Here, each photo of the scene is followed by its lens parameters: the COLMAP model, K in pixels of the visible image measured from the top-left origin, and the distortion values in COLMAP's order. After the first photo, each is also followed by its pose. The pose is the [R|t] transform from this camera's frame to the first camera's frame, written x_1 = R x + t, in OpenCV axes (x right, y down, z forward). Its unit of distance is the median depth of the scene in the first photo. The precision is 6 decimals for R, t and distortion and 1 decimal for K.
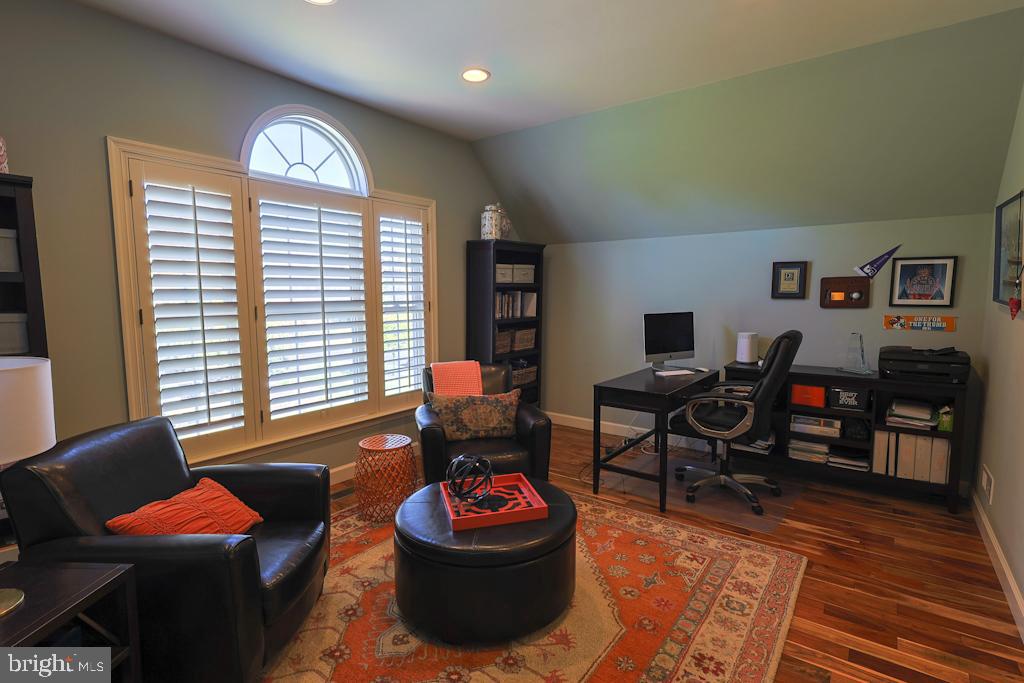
lens RADIAL K [[499.0, 0, 511.9], [0, 499.0, 339.2], [0, 0, 1]] dist [0.003371, 0.000384]
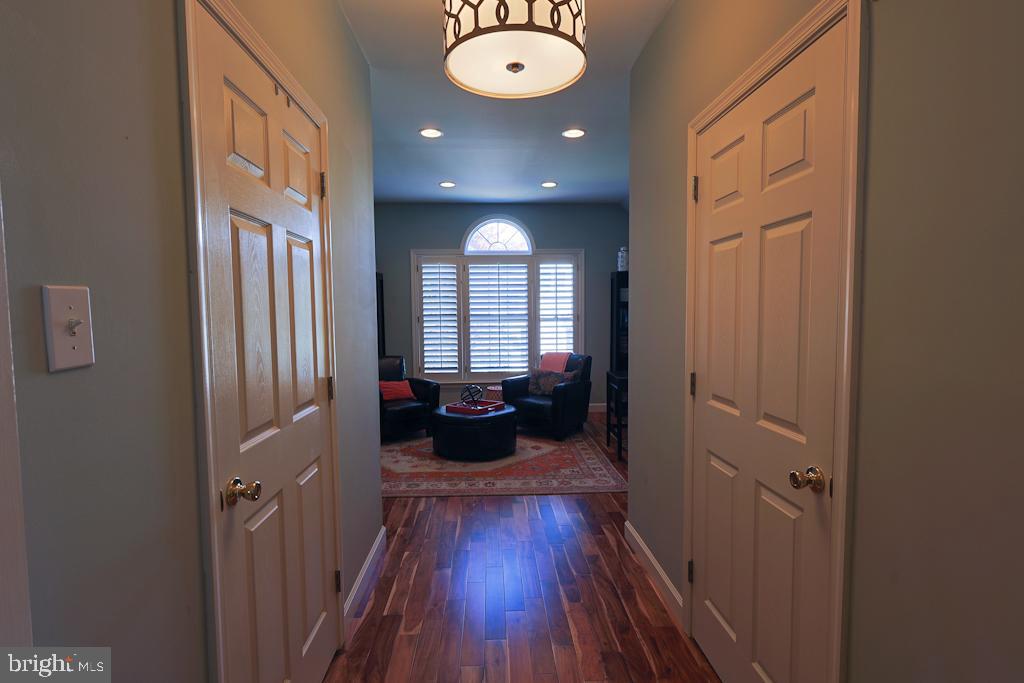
lens RADIAL K [[502.2, 0, 514.0], [0, 502.2, 340.5], [0, 0, 1]] dist [0.000519, -0.000288]
pose [[0.639573, 0.048615, -0.767192, 1.250690], [-0.067725, 0.997681, 0.006761, 0.009664], [0.765742, 0.047634, 0.641382, -0.195330]]
